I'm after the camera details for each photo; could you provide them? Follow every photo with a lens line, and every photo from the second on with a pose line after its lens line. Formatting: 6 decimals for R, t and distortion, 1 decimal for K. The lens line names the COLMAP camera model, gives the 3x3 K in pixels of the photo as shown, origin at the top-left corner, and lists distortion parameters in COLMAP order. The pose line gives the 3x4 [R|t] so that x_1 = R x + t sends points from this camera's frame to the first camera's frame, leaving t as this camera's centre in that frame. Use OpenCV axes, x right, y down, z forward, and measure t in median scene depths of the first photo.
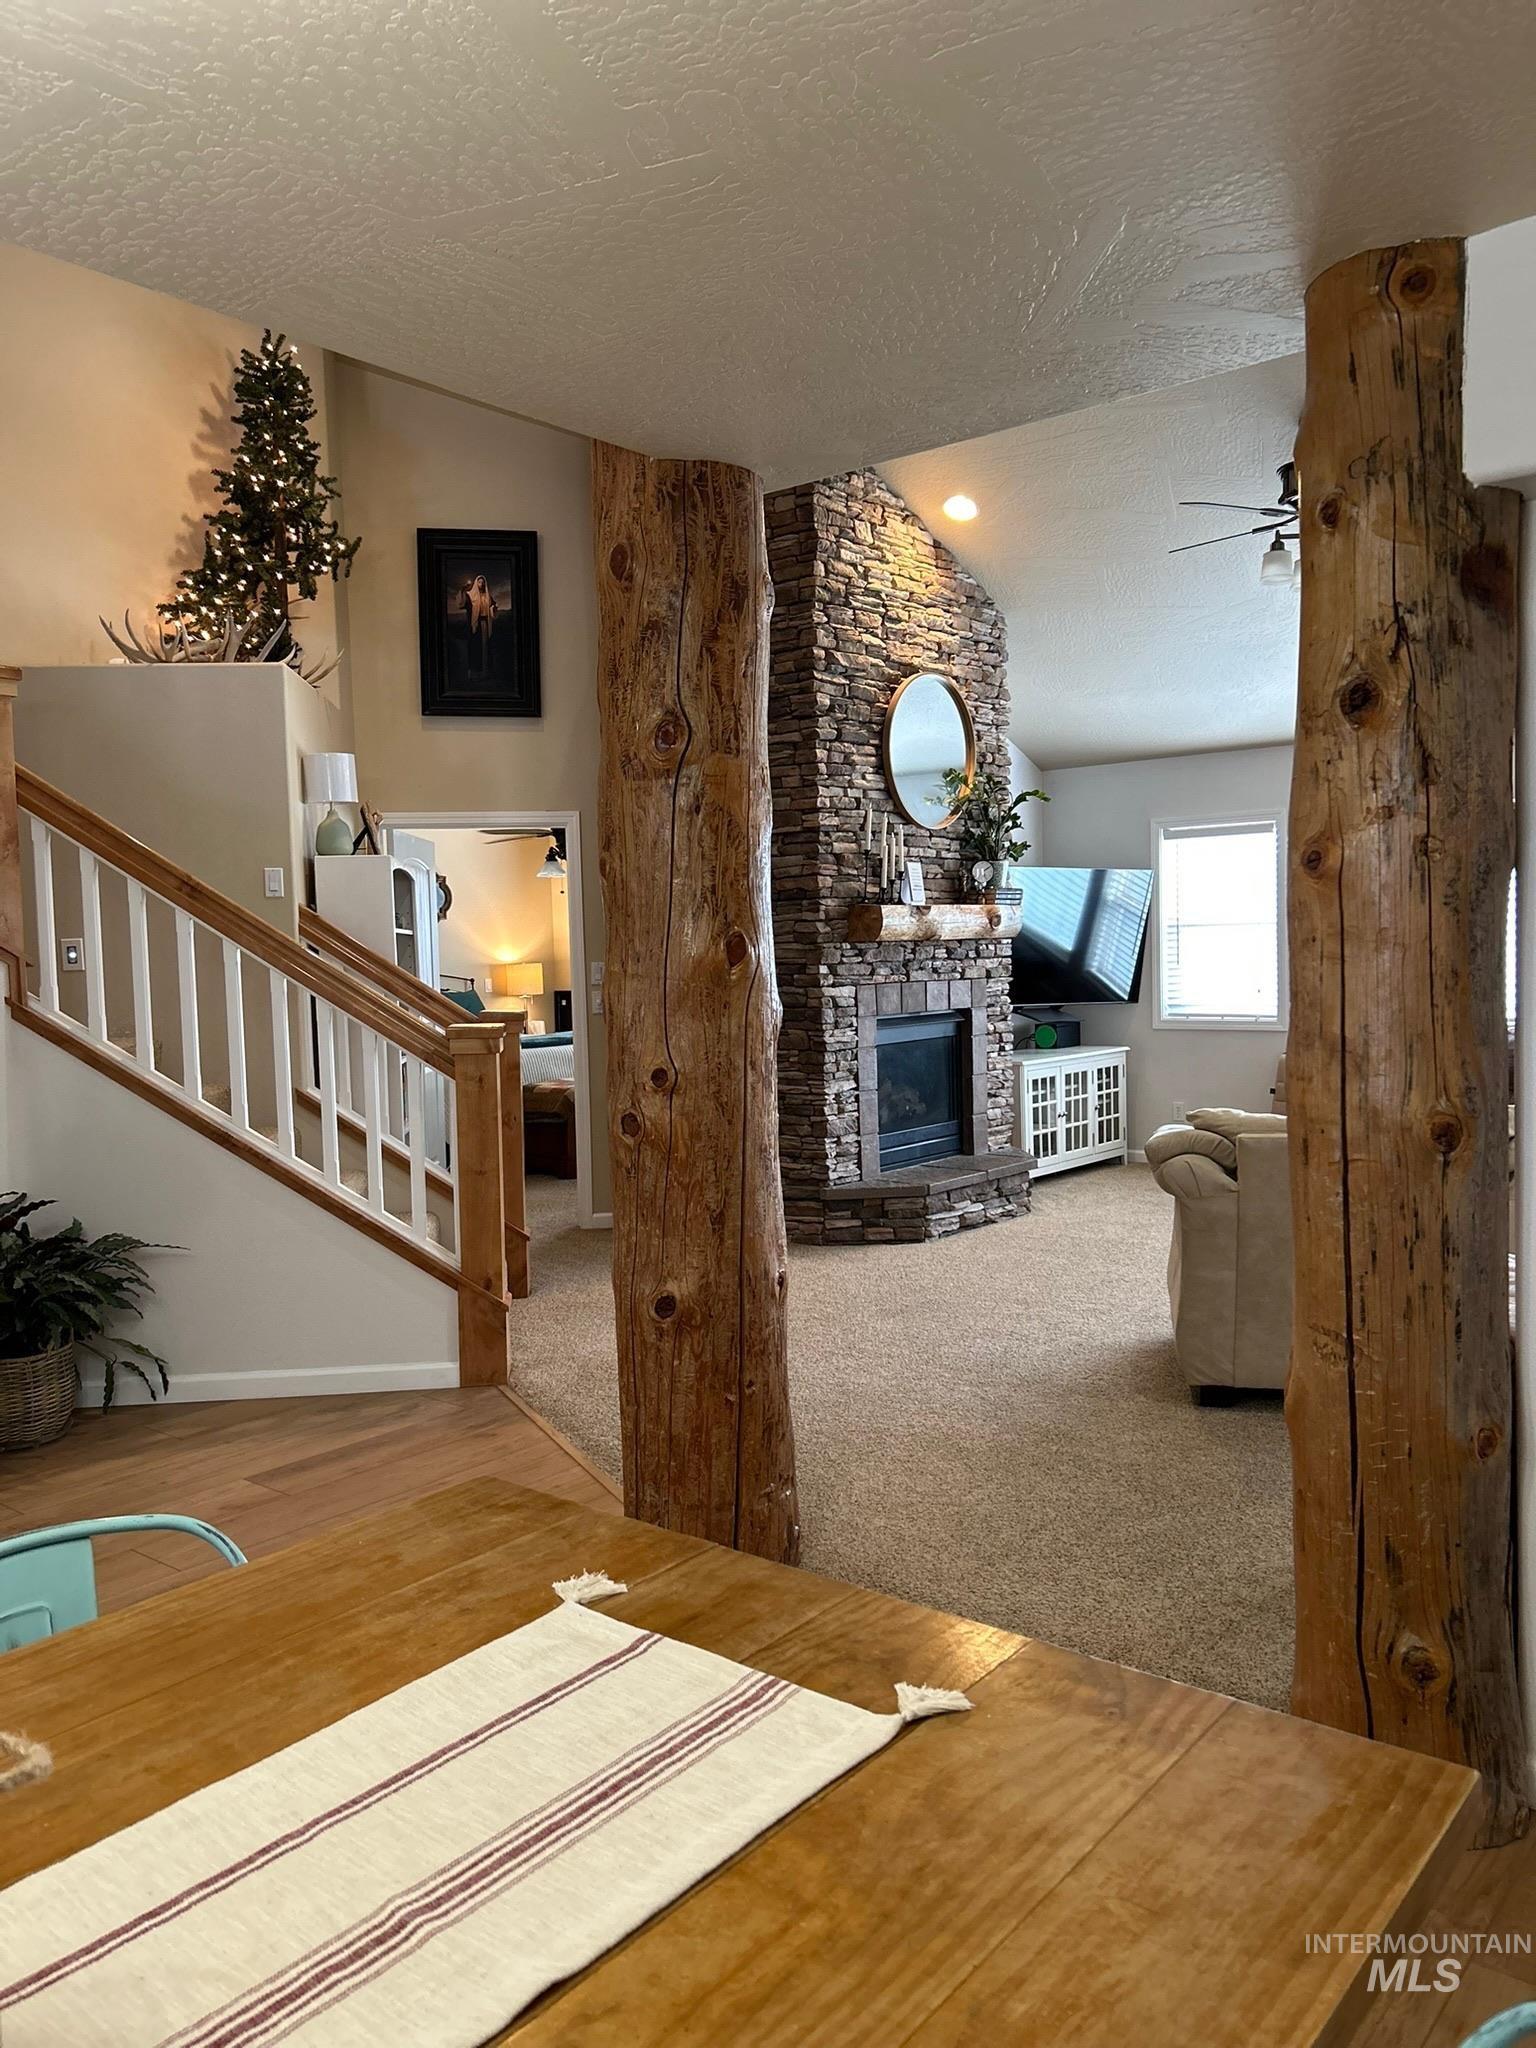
lens RADIAL K [[1530.9, 0, 766.2], [0, 1530.9, 1028.3], [0, 0, 1]] dist [0.097558, -0.002785]
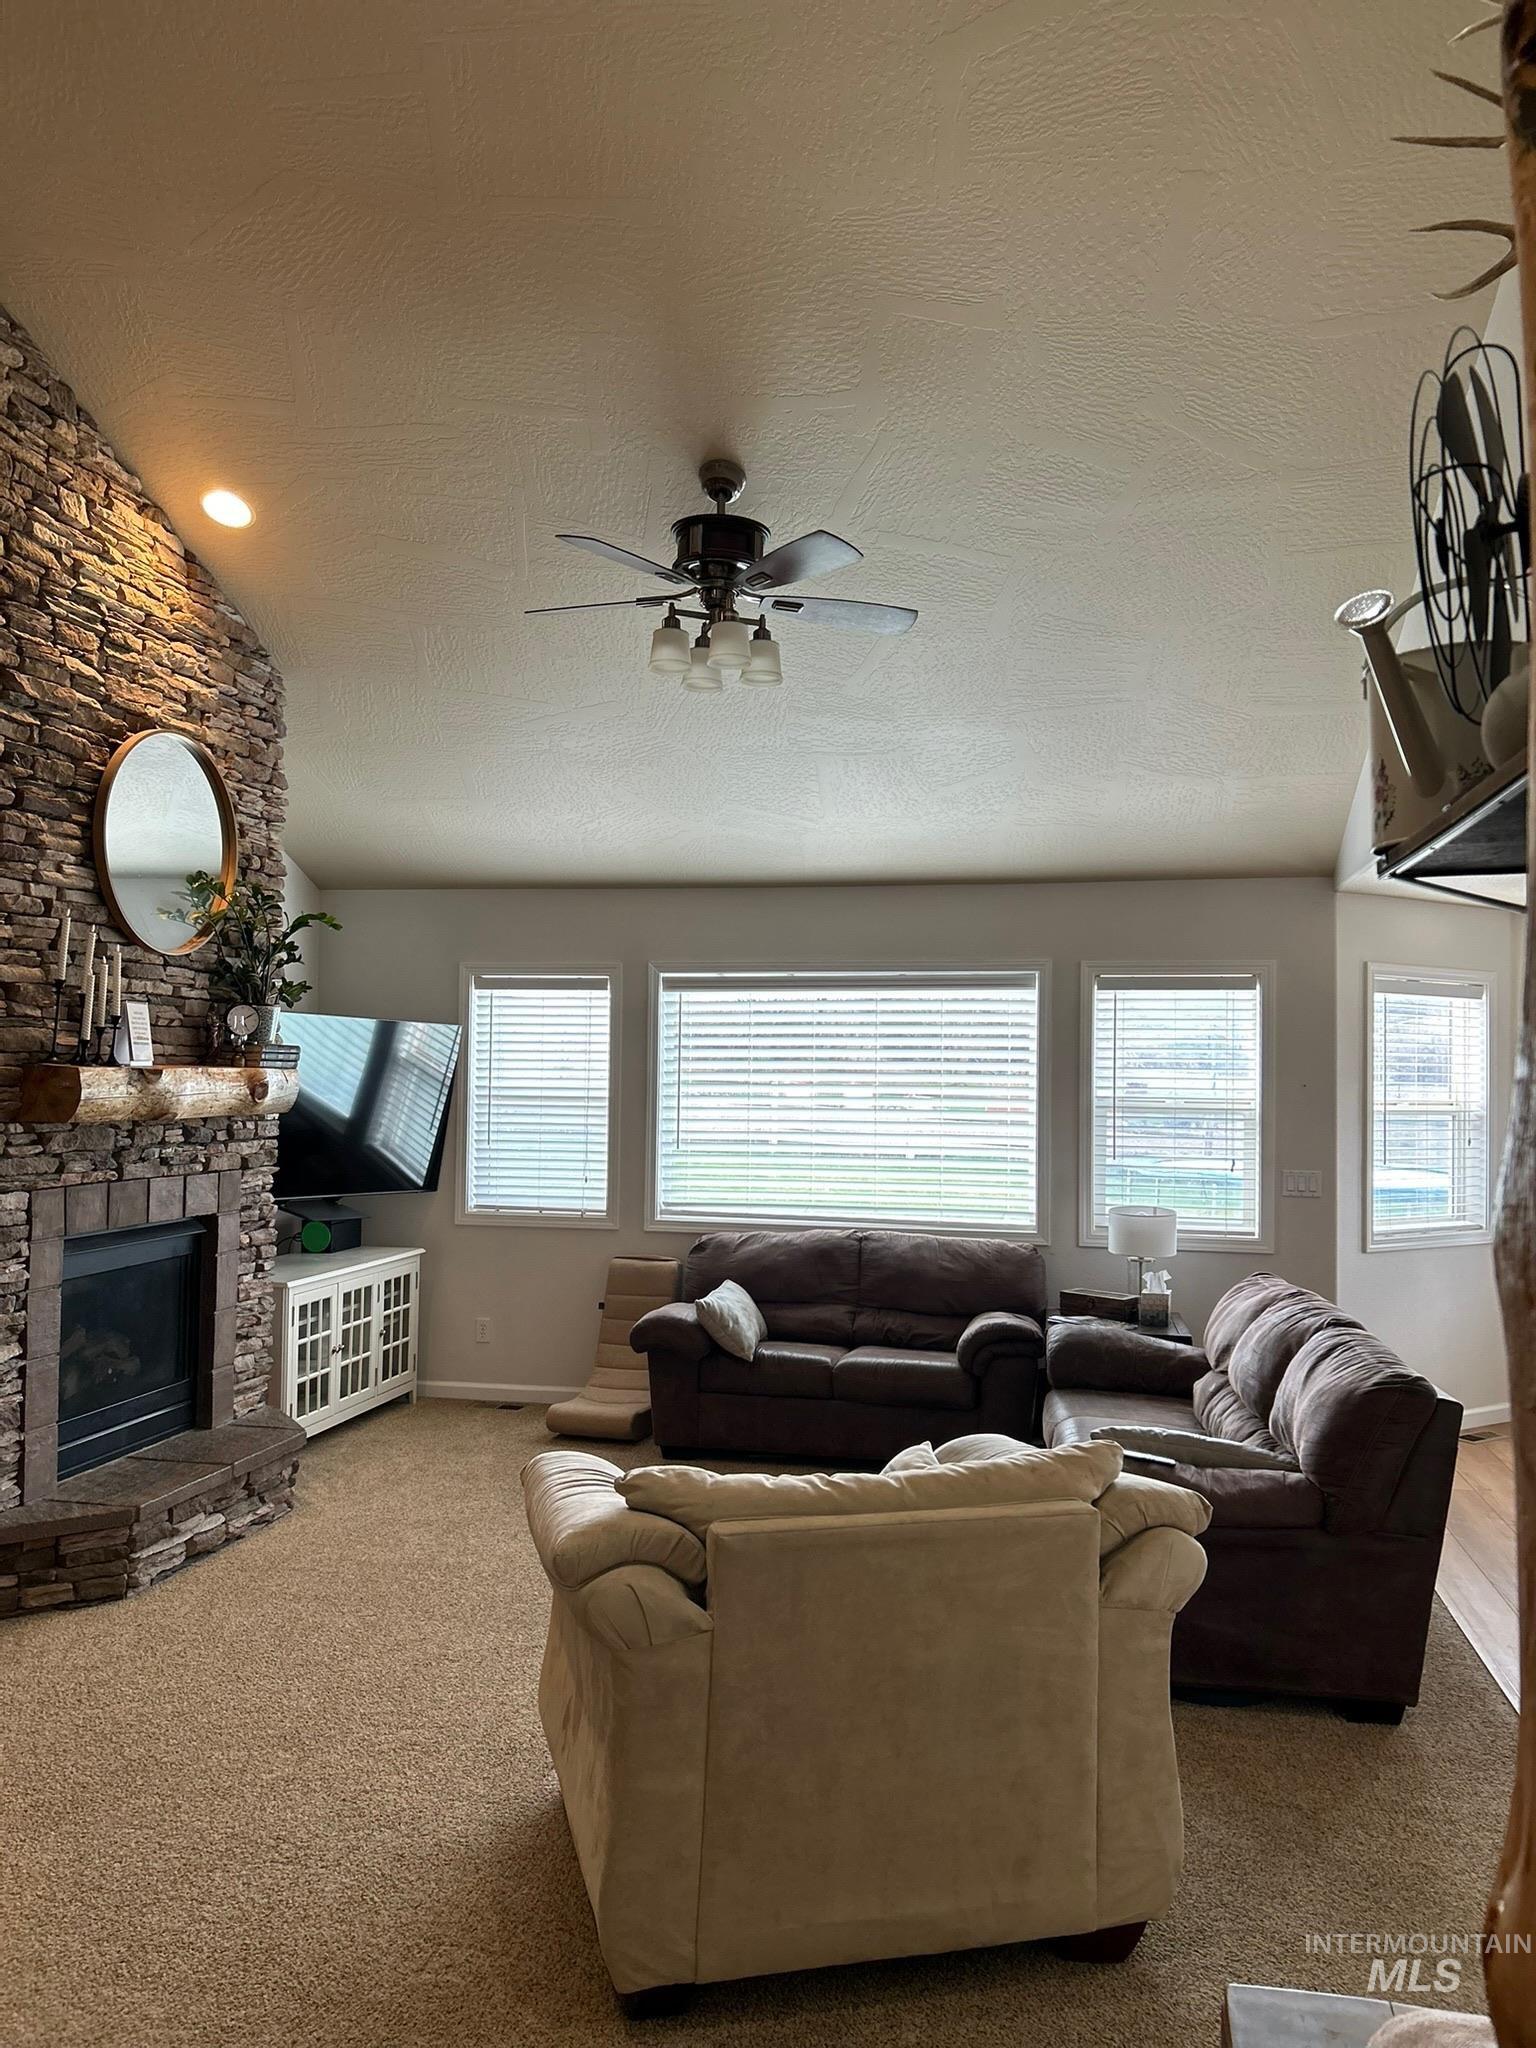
lens RADIAL K [[1539.9, 0, 768.1], [0, 1539.9, 1039.7], [0, 0, 1]] dist [0.043007, -0.037104]
pose [[0.884206, 0.048086, 0.464615, 0.025157], [-0.011645, 0.996647, -0.080989, -0.038496], [-0.466951, 0.066201, 0.881802, 0.264188]]
